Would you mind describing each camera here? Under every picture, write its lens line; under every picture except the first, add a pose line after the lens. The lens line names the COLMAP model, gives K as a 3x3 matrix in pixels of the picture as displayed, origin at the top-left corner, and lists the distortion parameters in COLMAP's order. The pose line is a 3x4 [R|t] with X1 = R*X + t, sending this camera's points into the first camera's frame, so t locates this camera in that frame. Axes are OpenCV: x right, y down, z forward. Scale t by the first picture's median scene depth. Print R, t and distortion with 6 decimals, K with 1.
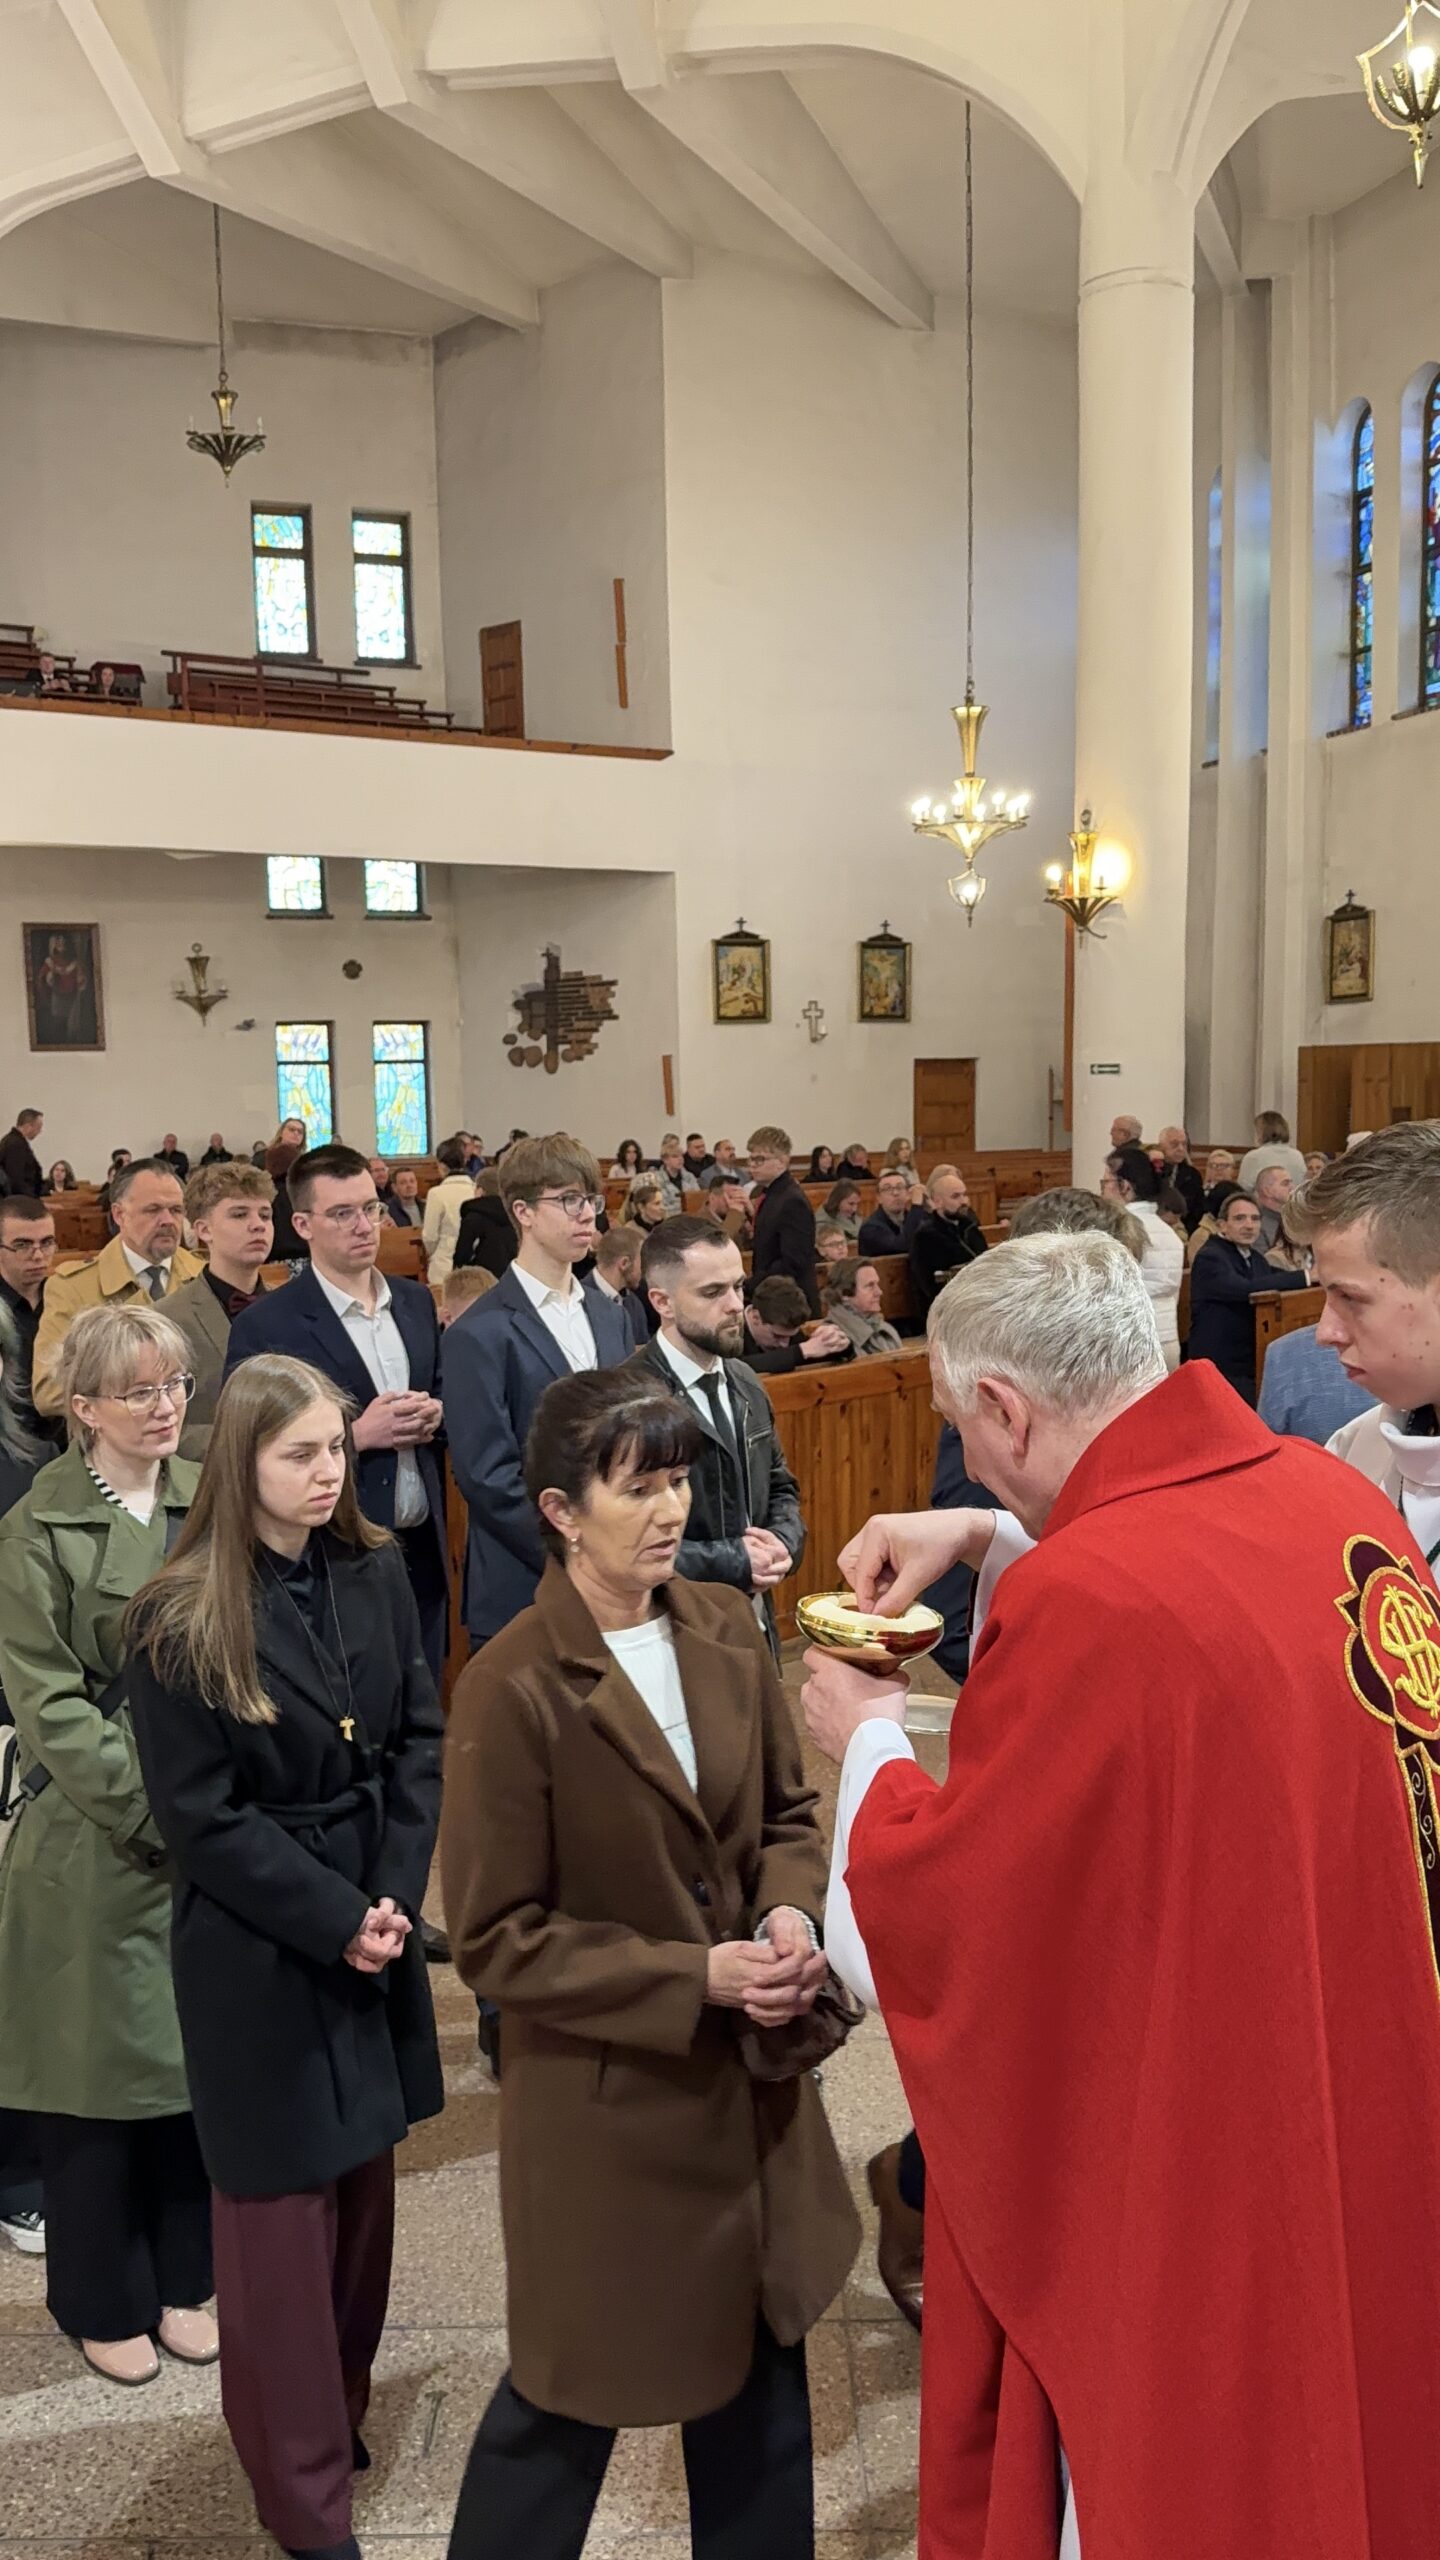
lens RADIAL K [[2088.3, 0, 720.0], [0, 2088.3, 1280.0], [0, 0, 1]] dist [0.214472, -0.416215]
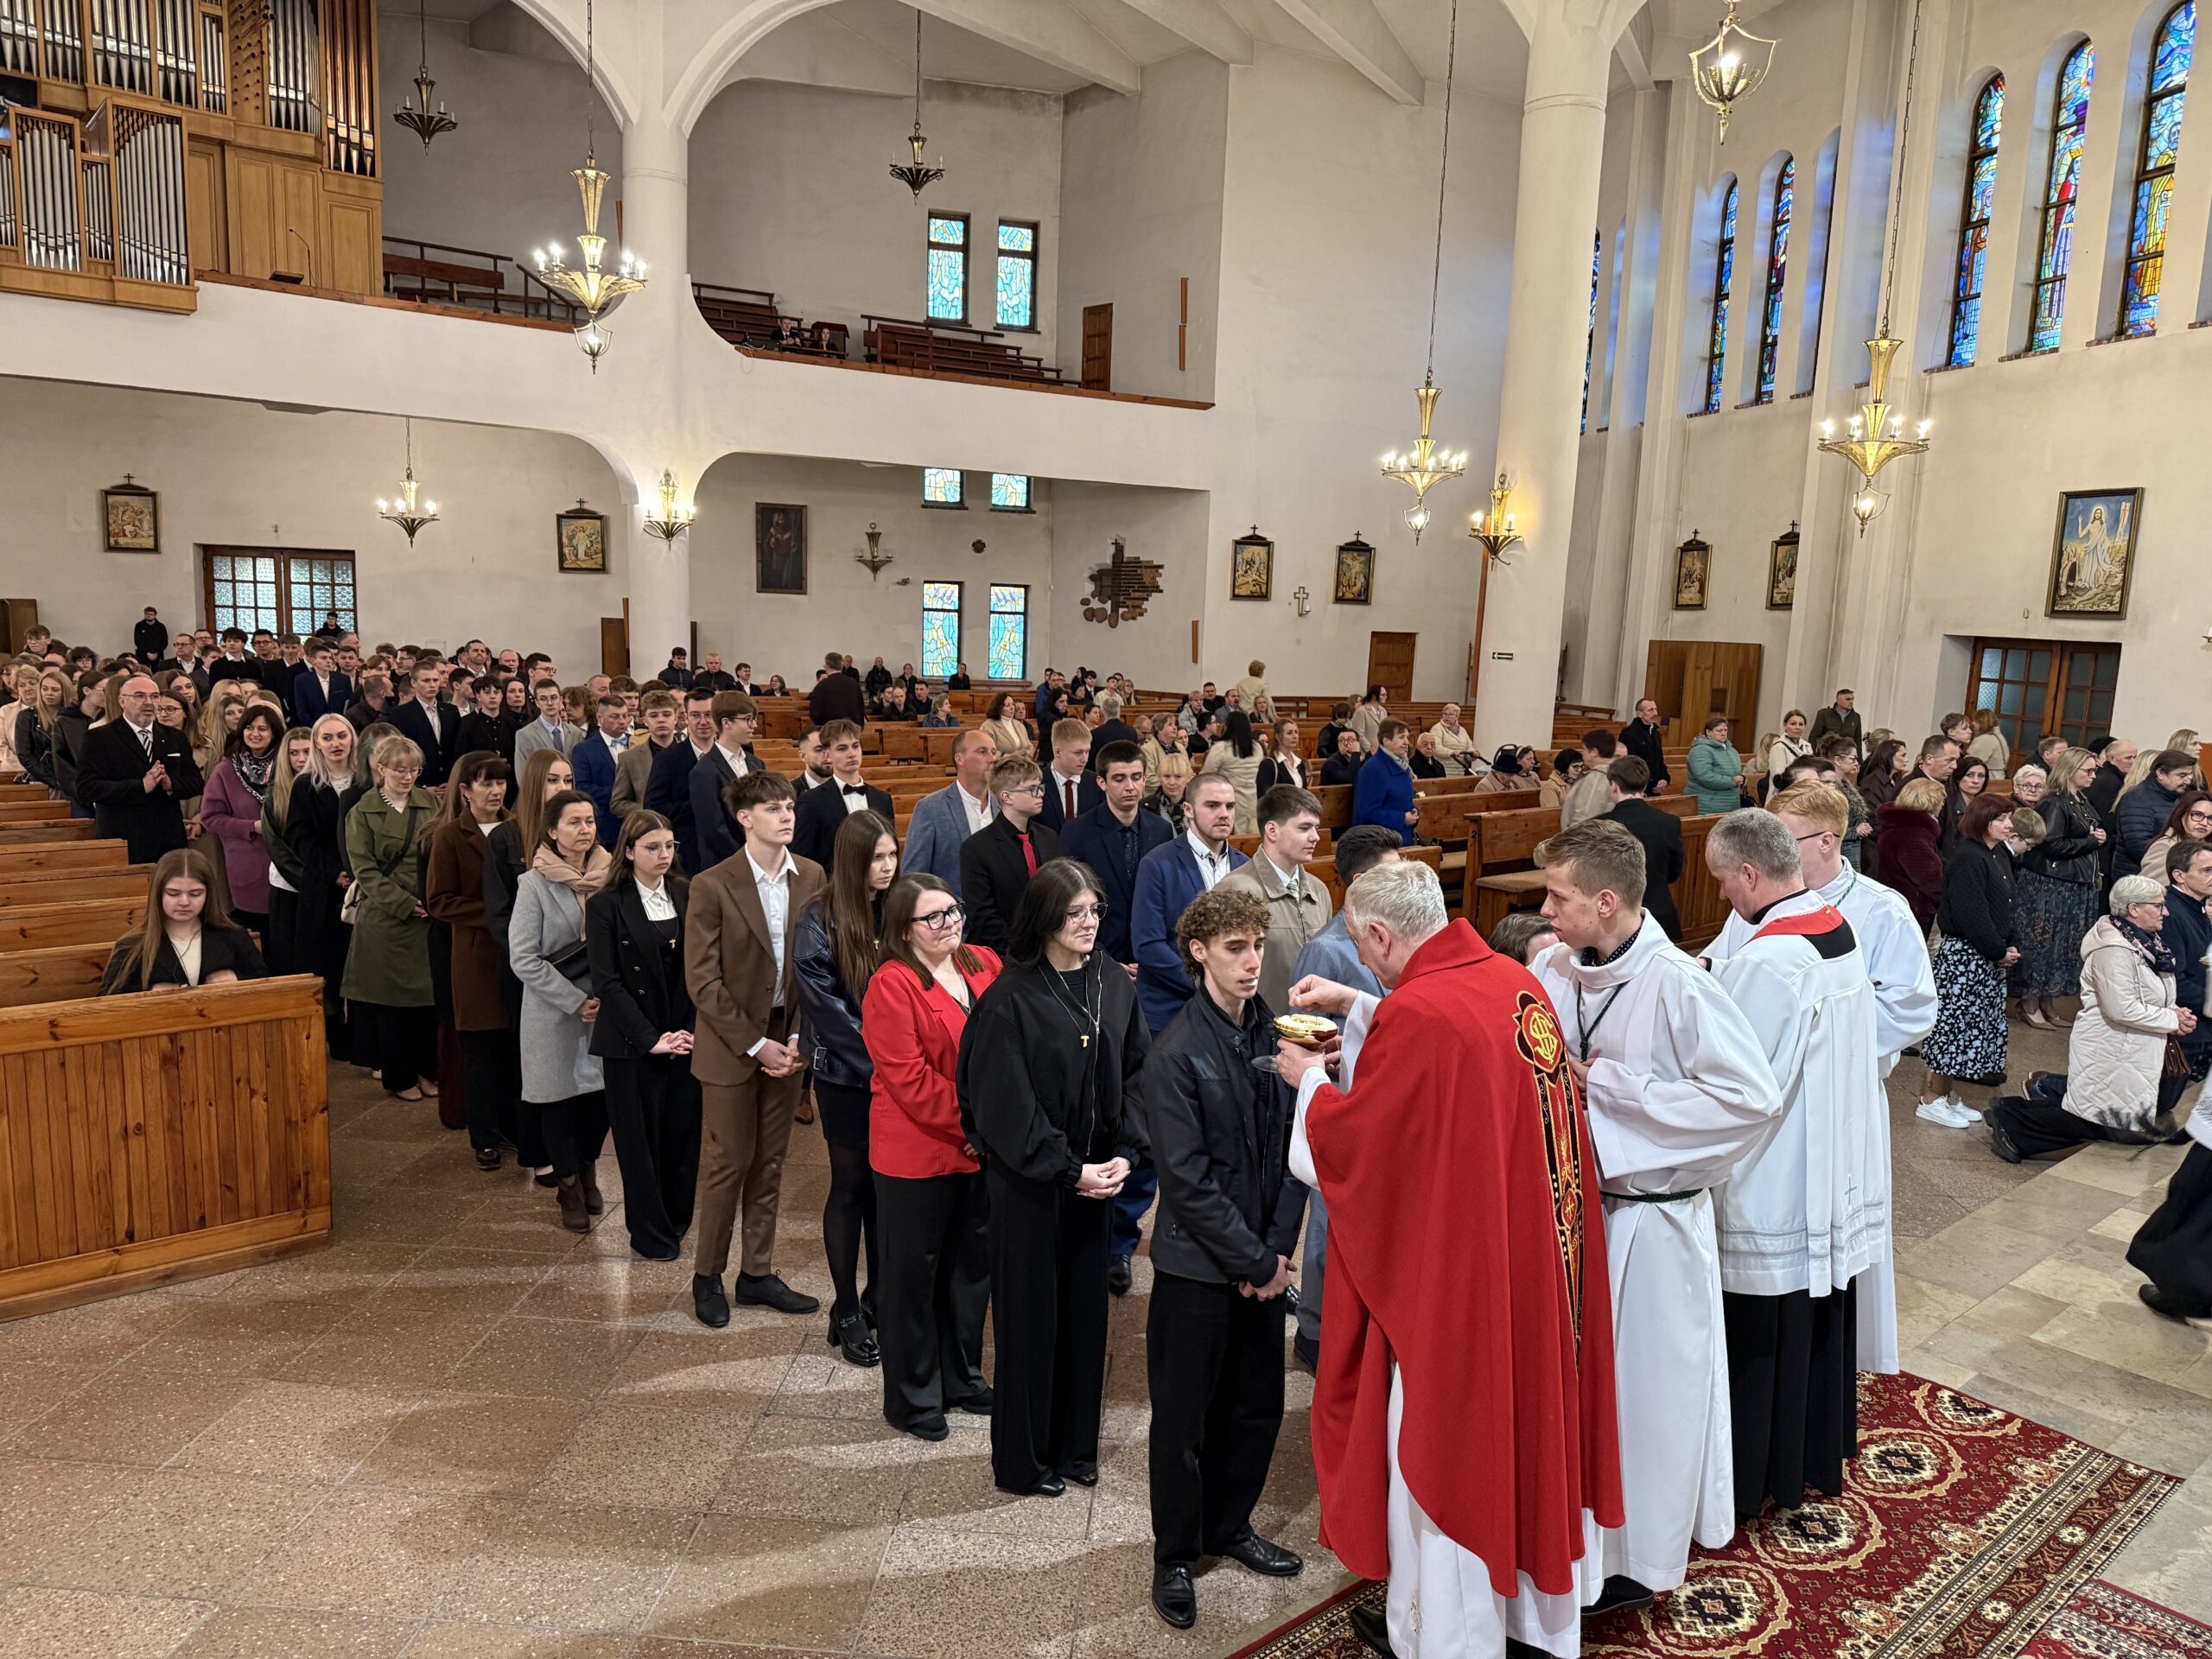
lens RADIAL K [[1565.7, 0, 1114.5], [0, 1565.7, 843.0], [0, 0, 1]] dist [0.164118, -0.269482]
pose [[0.996117, 0.064308, -0.060131, -0.006471], [-0.061171, 0.996738, 0.052636, -0.009835], [0.063319, -0.048754, 0.996802, -0.071352]]
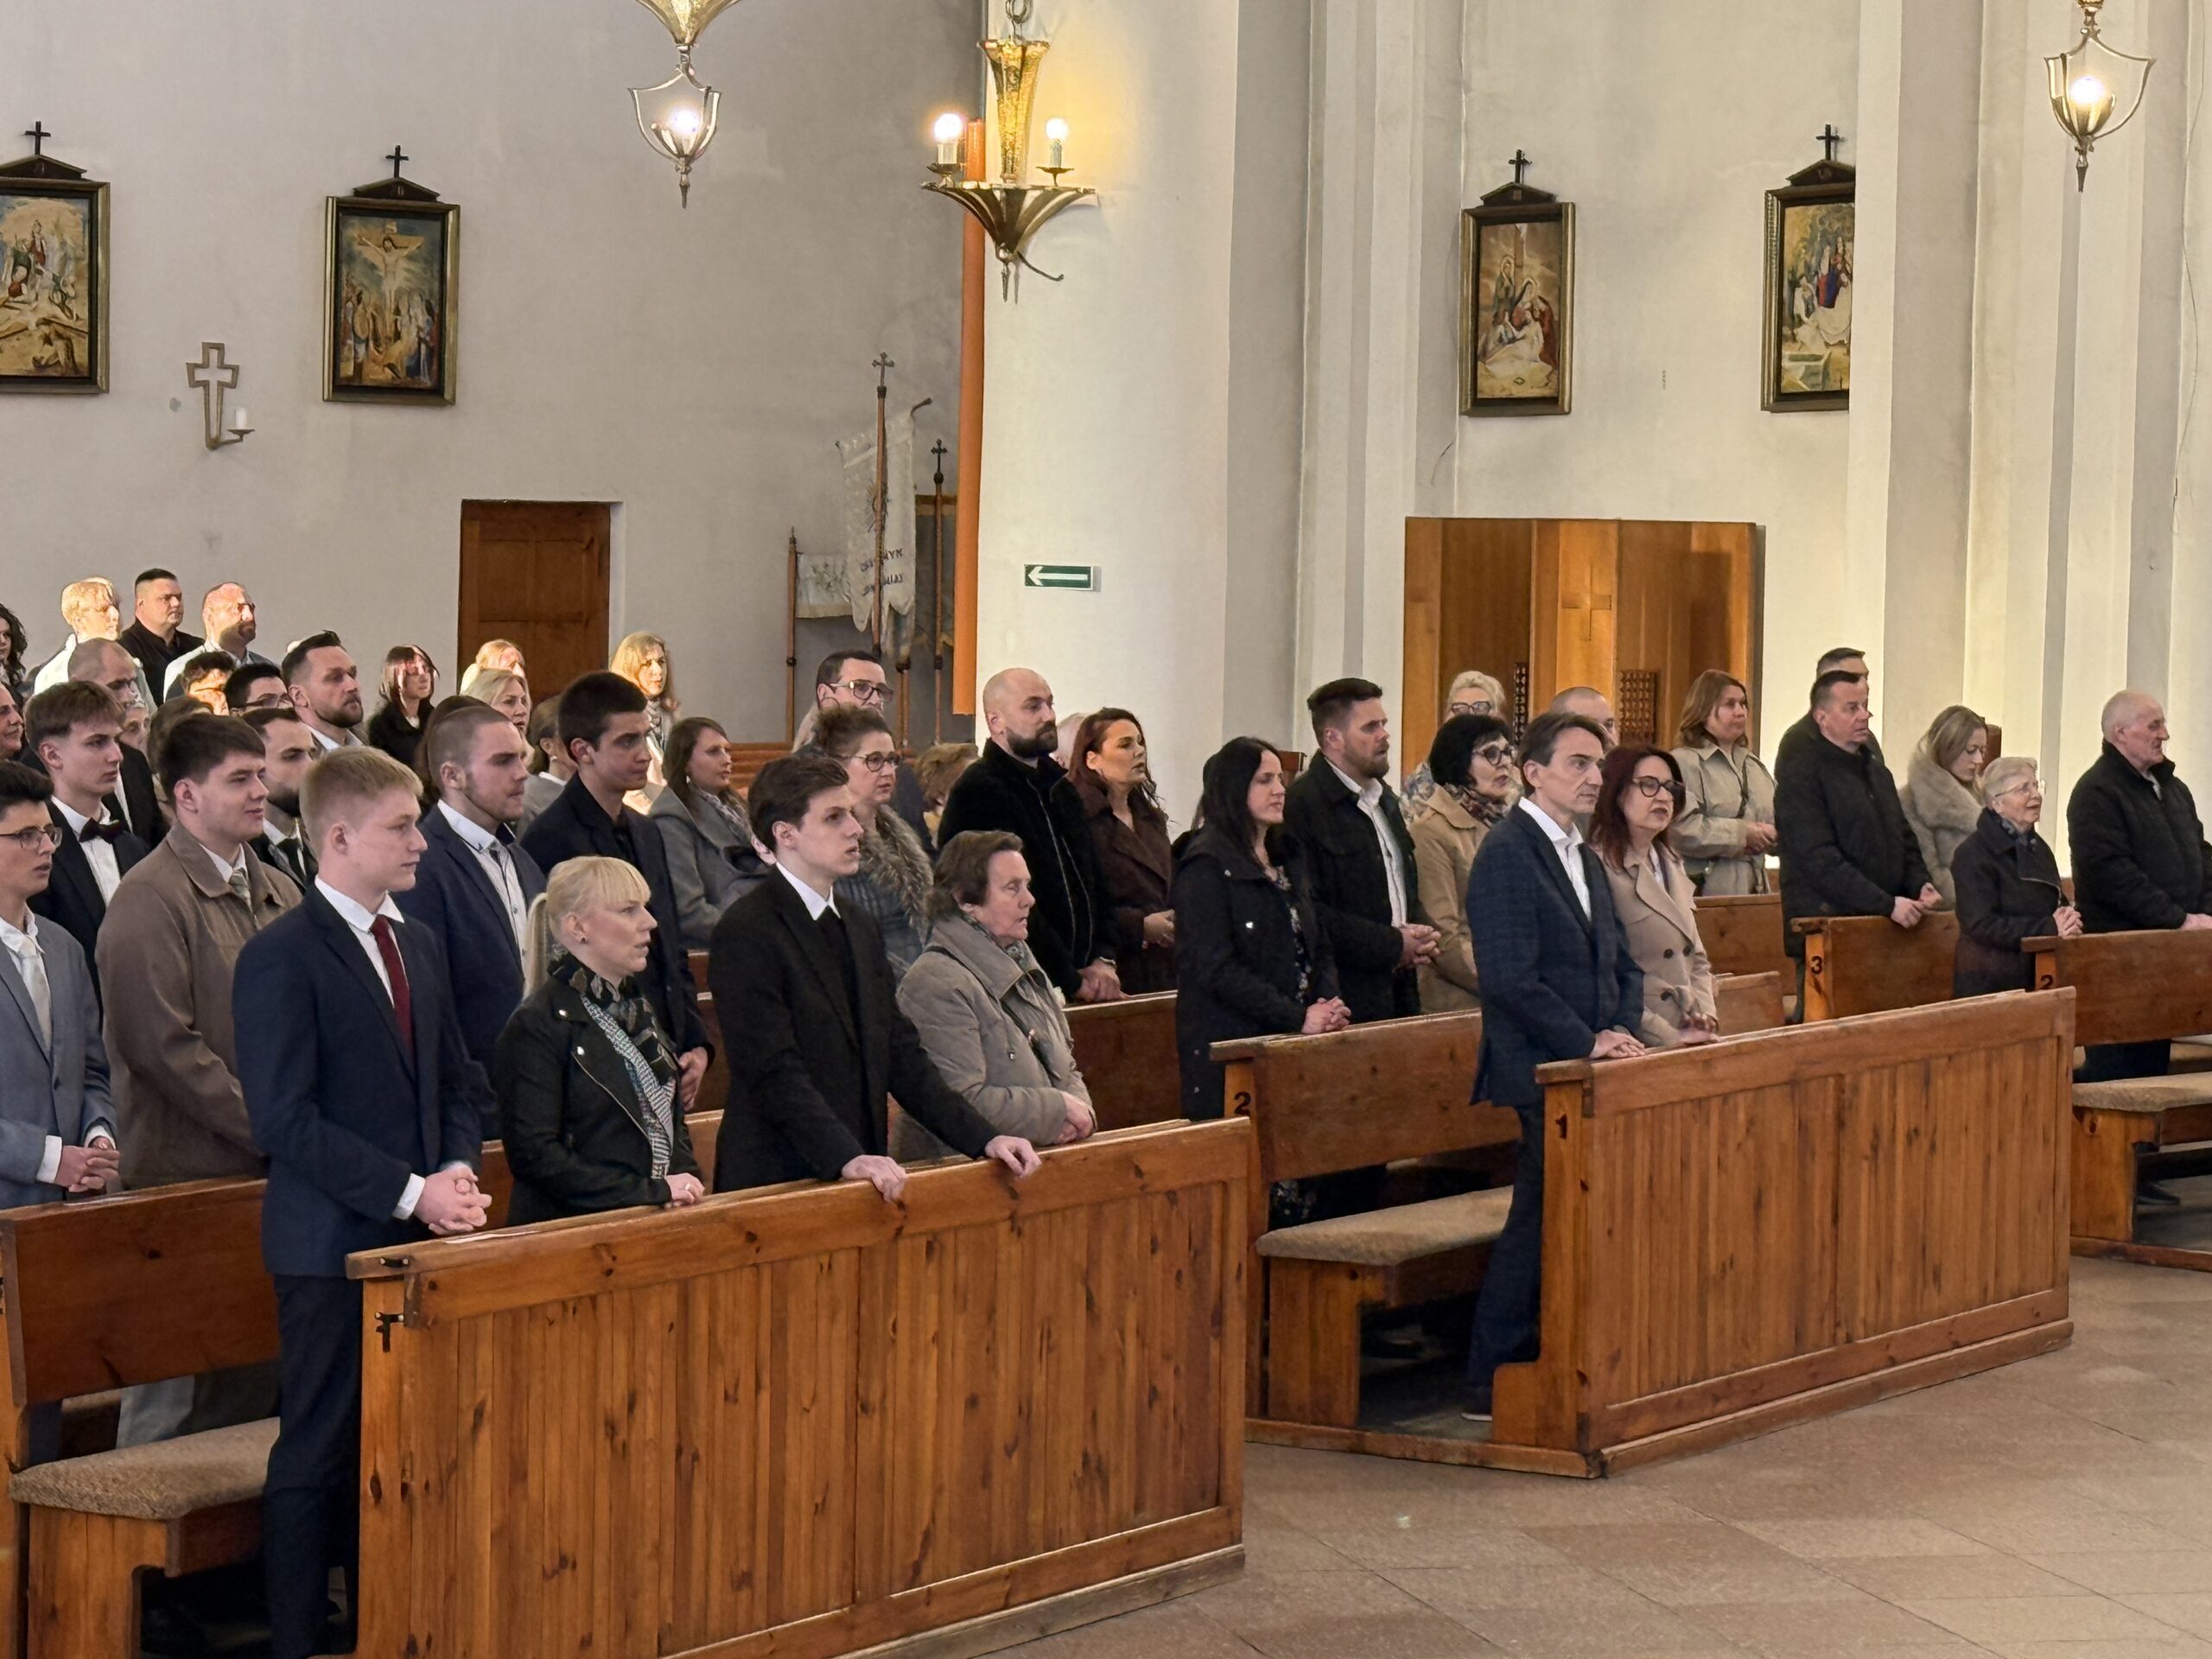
lens RADIAL K [[6305.5, 0, 1106.0], [0, 6305.5, 829.5], [0, 0, 1]] dist [0.194018, -0.490230]
pose [[0.968776, 0.022678, 0.246897, -0.084726], [-0.012231, 0.998967, -0.043766, 0.006180], [-0.247634, 0.039380, 0.968053, -0.175529]]
